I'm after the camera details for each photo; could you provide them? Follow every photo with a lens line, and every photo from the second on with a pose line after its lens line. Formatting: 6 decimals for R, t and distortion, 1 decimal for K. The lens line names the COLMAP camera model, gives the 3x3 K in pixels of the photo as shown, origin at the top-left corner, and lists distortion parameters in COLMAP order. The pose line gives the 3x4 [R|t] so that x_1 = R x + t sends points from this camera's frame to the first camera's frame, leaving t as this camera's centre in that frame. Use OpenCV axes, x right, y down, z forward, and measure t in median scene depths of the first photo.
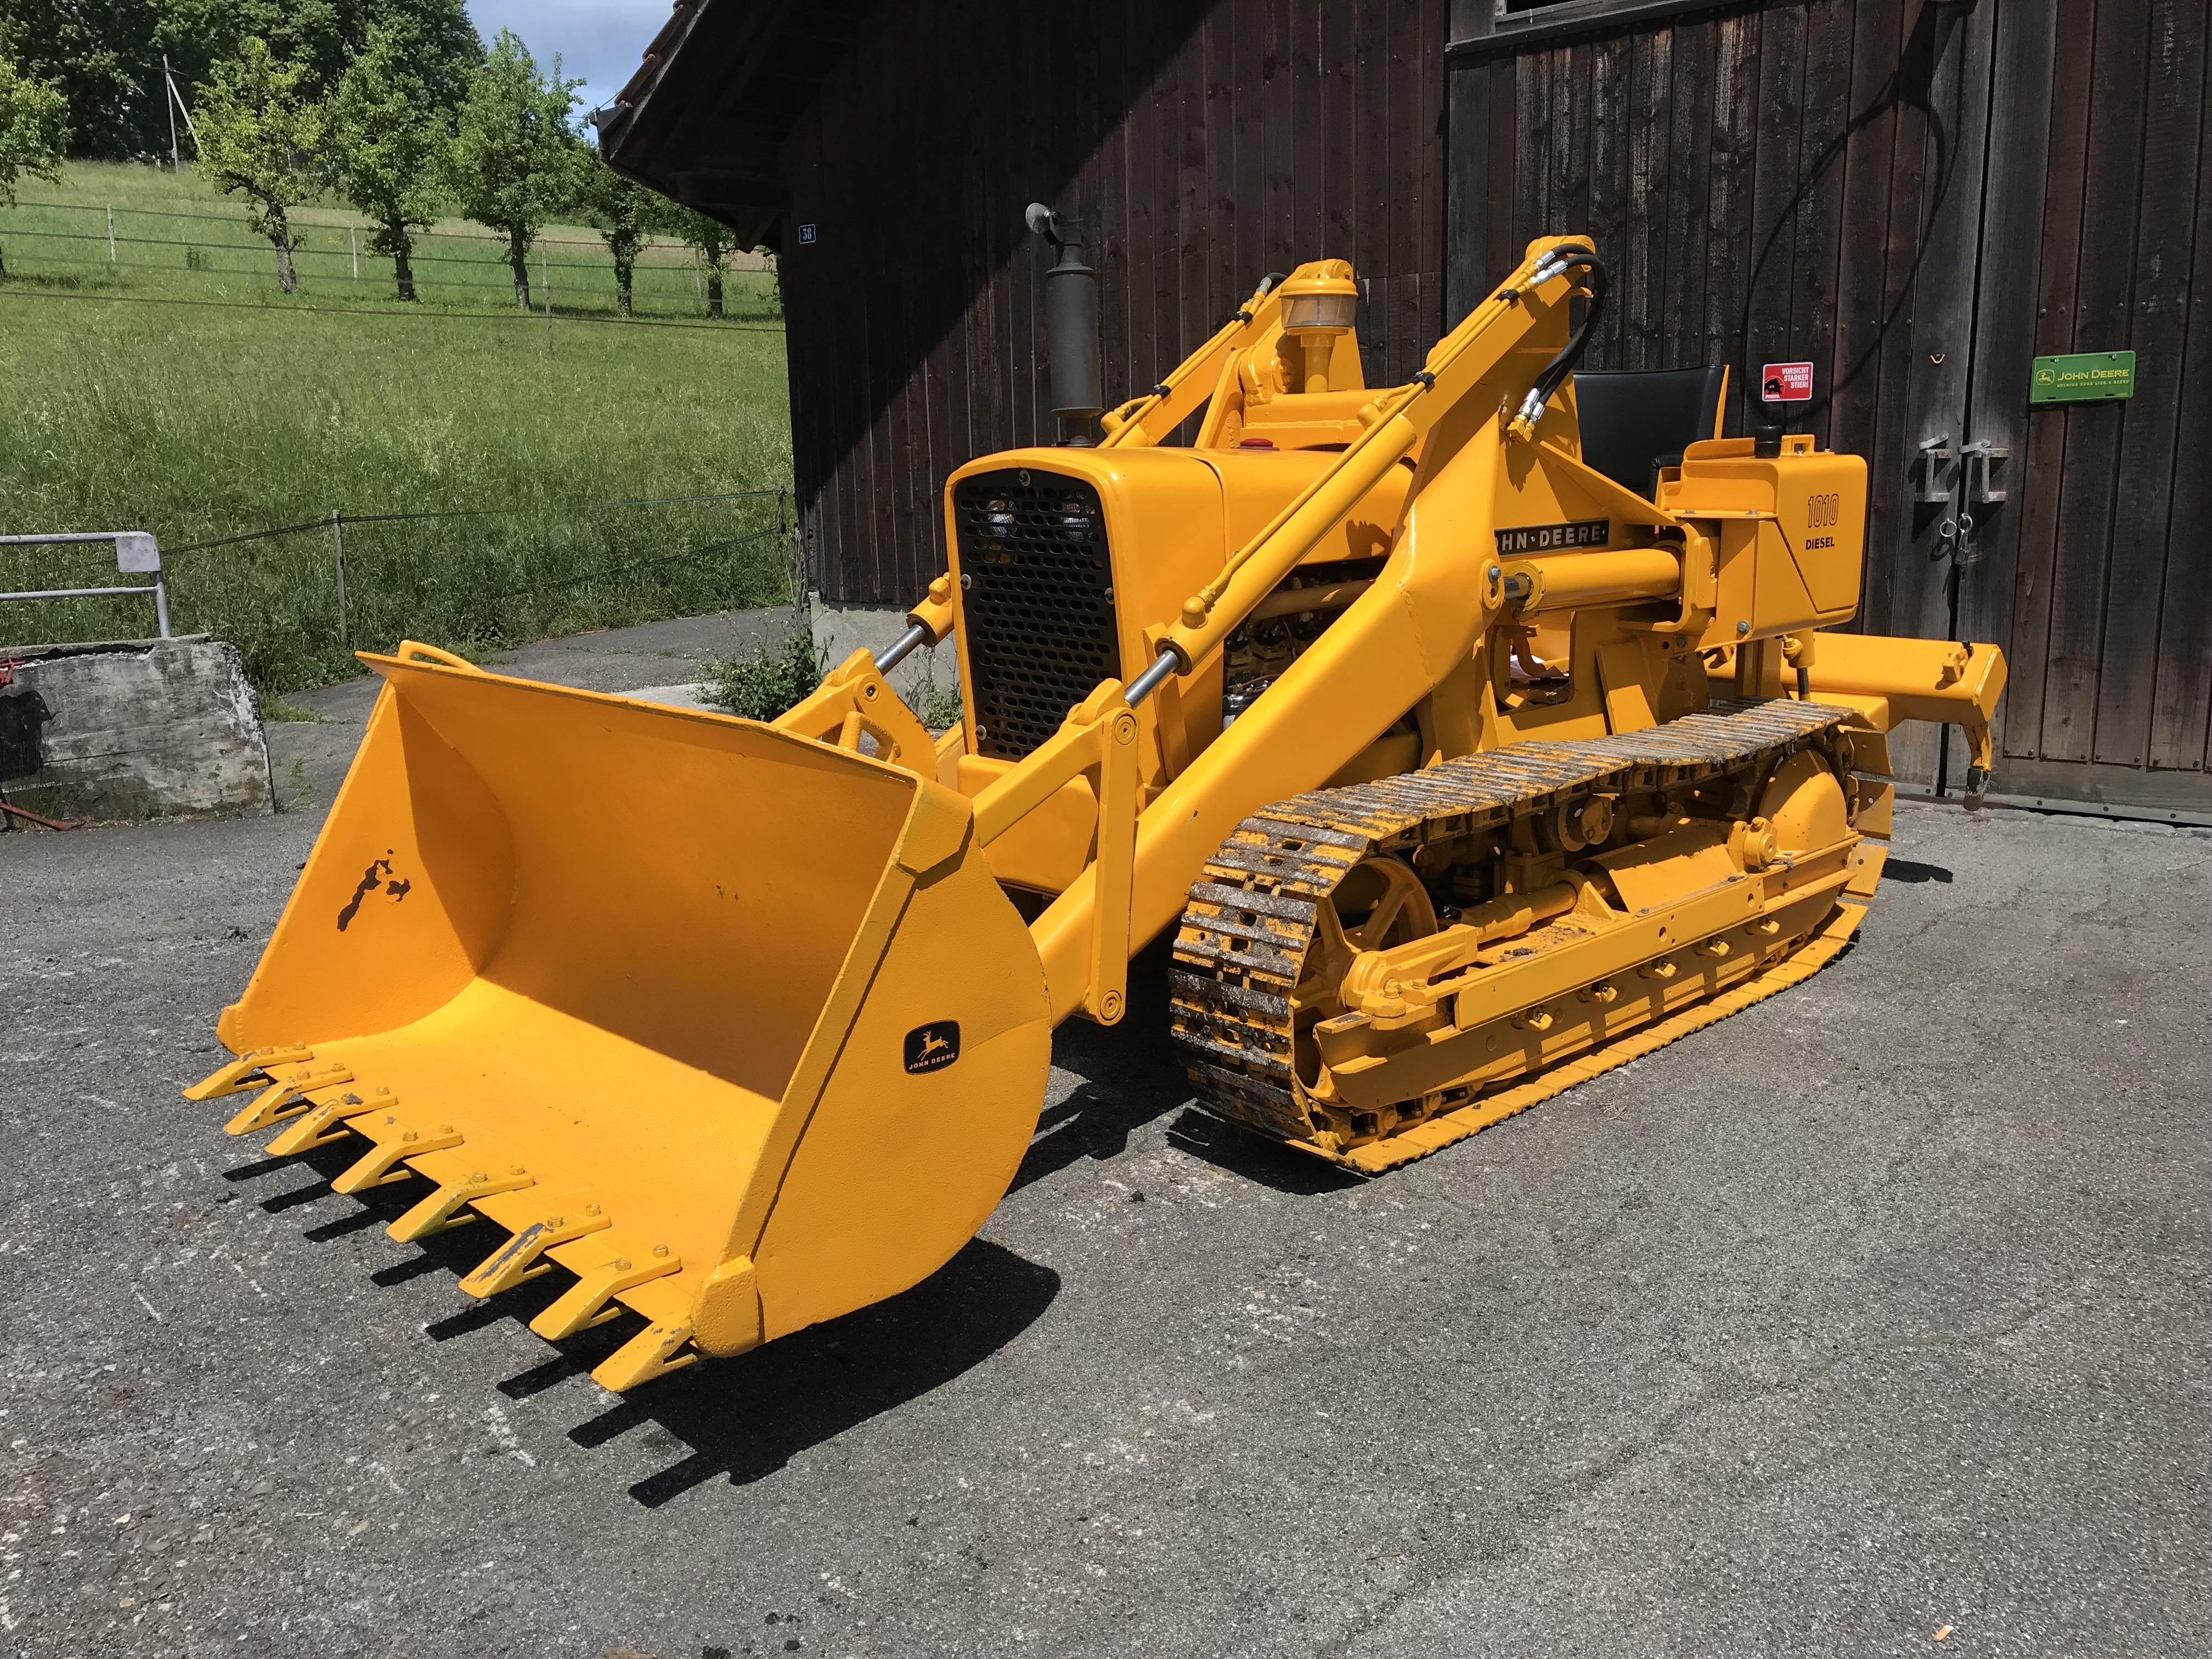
lens RADIAL K [[1805.2, 0, 1096.6], [0, 1805.2, 796.8], [0, 0, 1]] dist [0.039801, -0.037330]
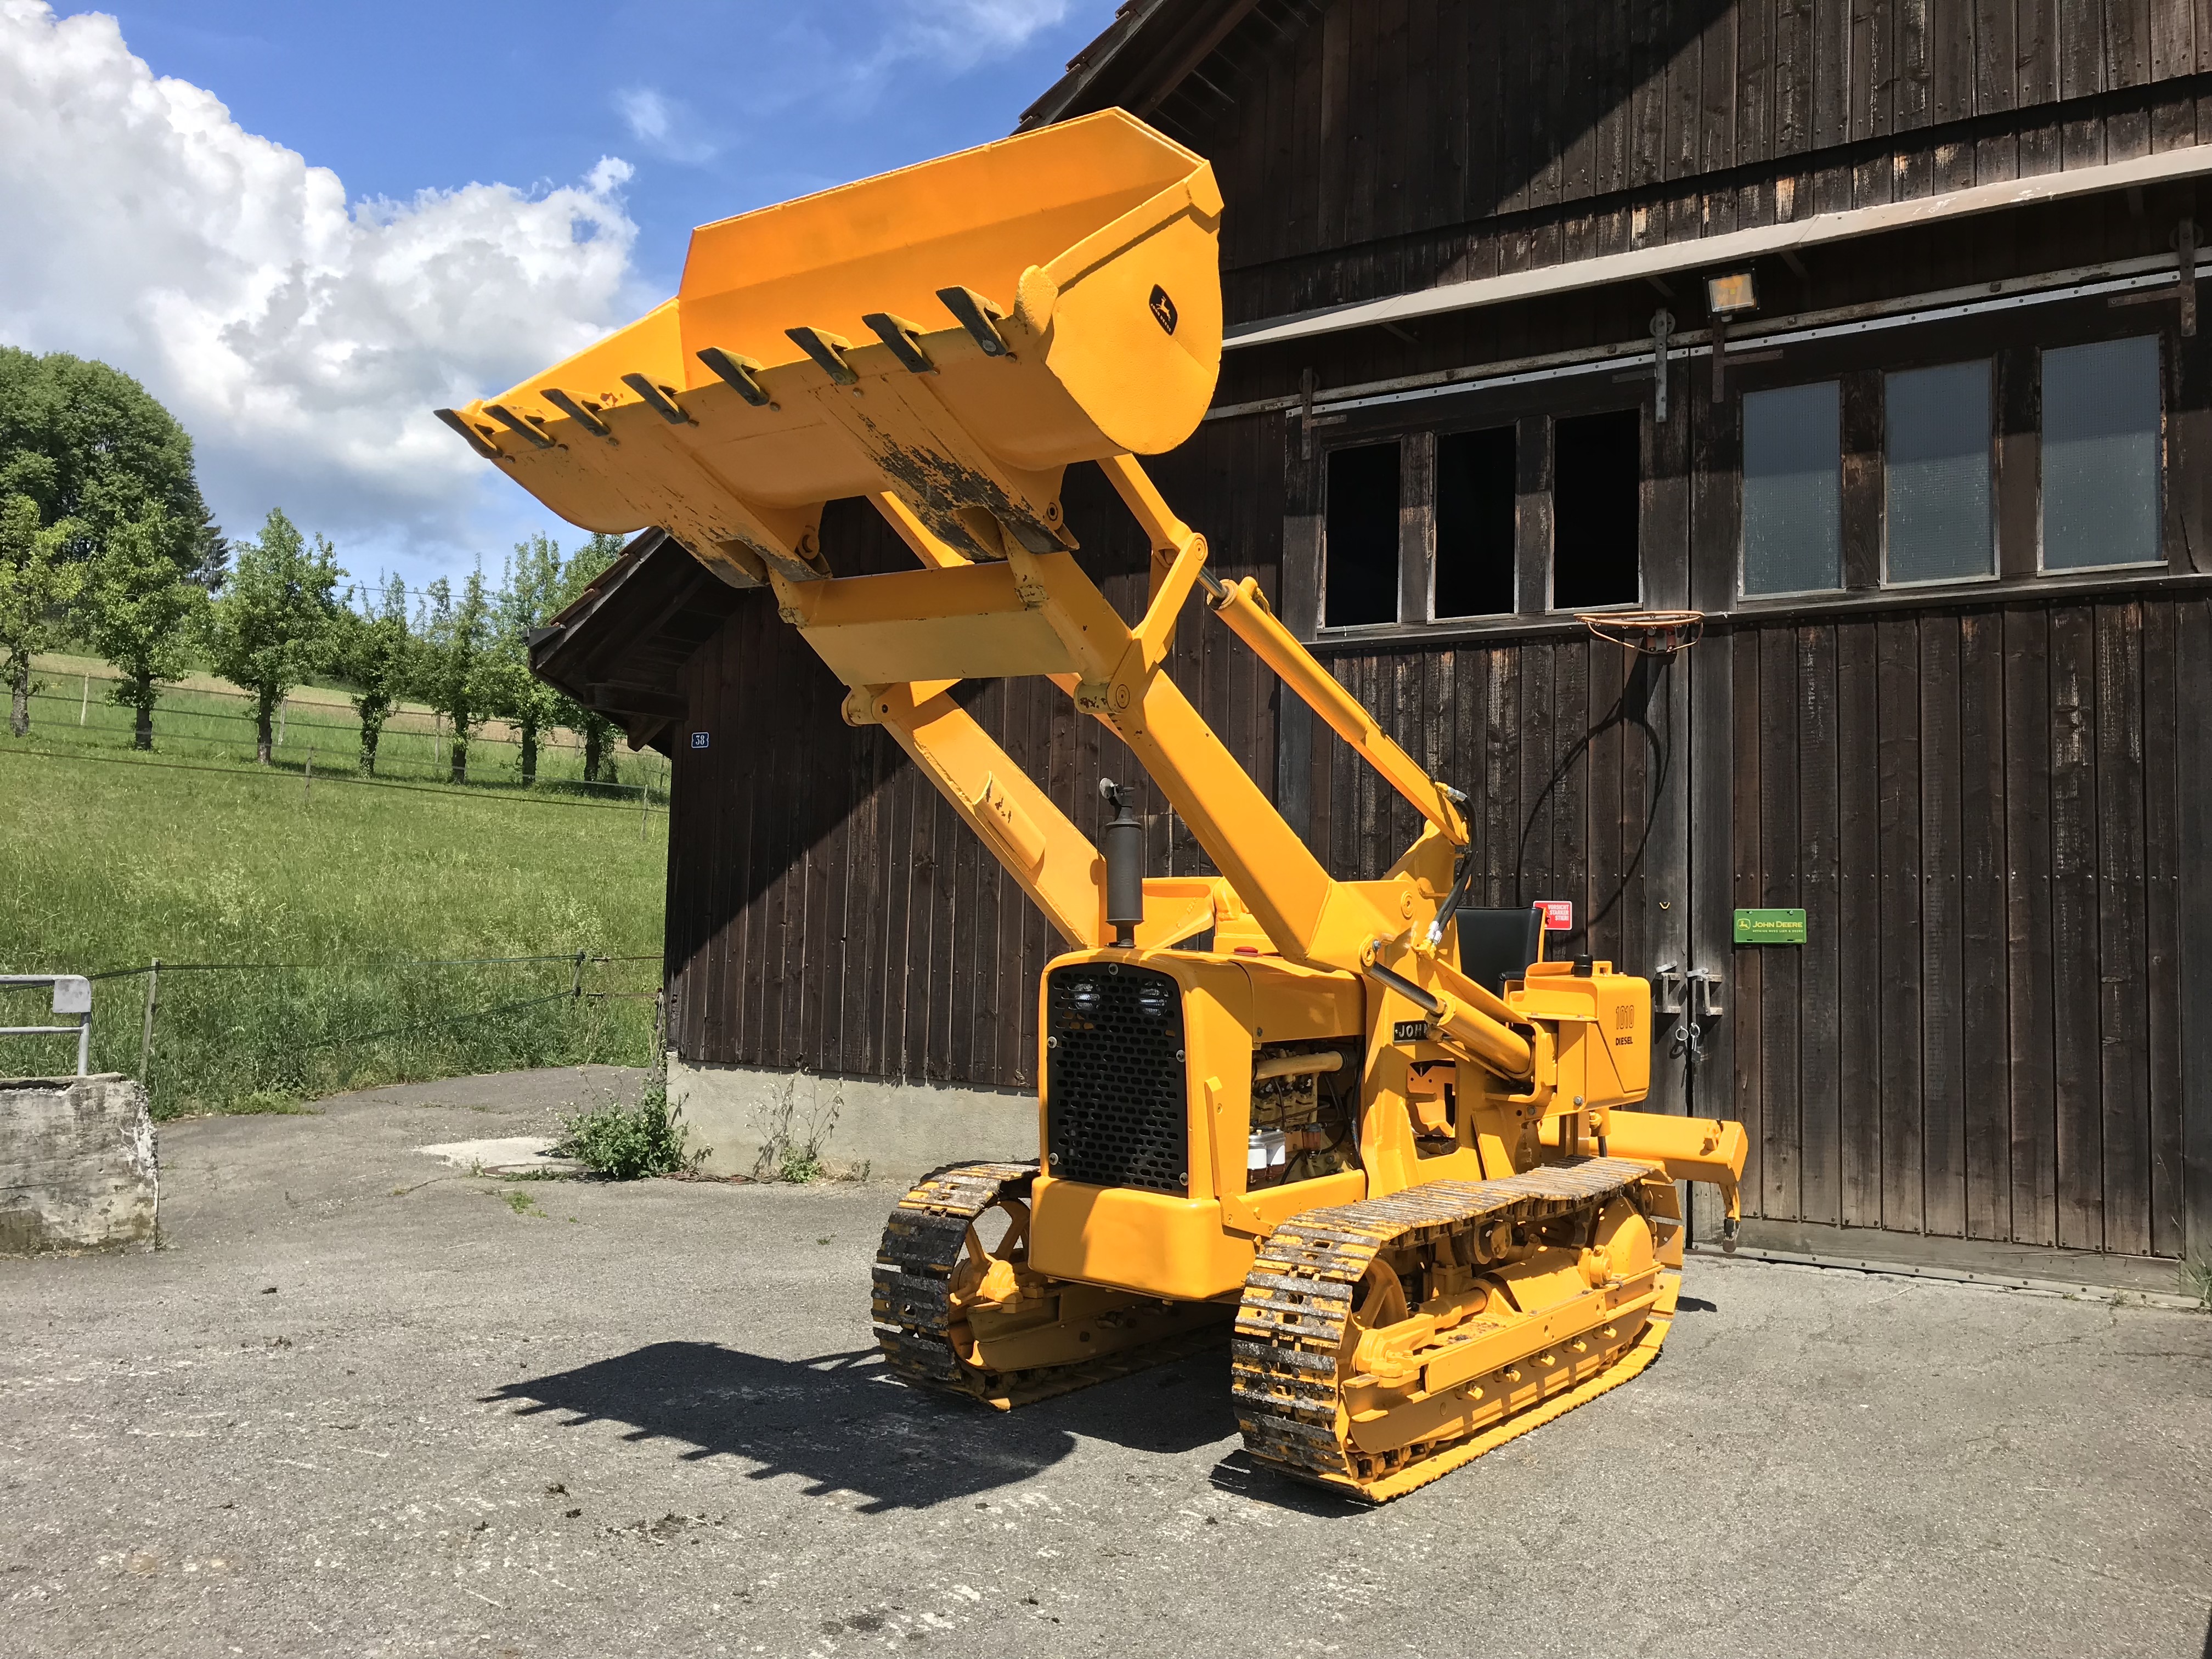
lens RADIAL K [[1852.9, 0, 1055.5], [0, 1852.9, 792.6], [0, 0, 1]] dist [0.016133, -0.007830]
pose [[0.985289, 0.057812, 0.160821, -0.193812], [-0.014214, 0.965504, -0.260000, 0.036832], [-0.170304, 0.253889, 0.952122, -0.227992]]
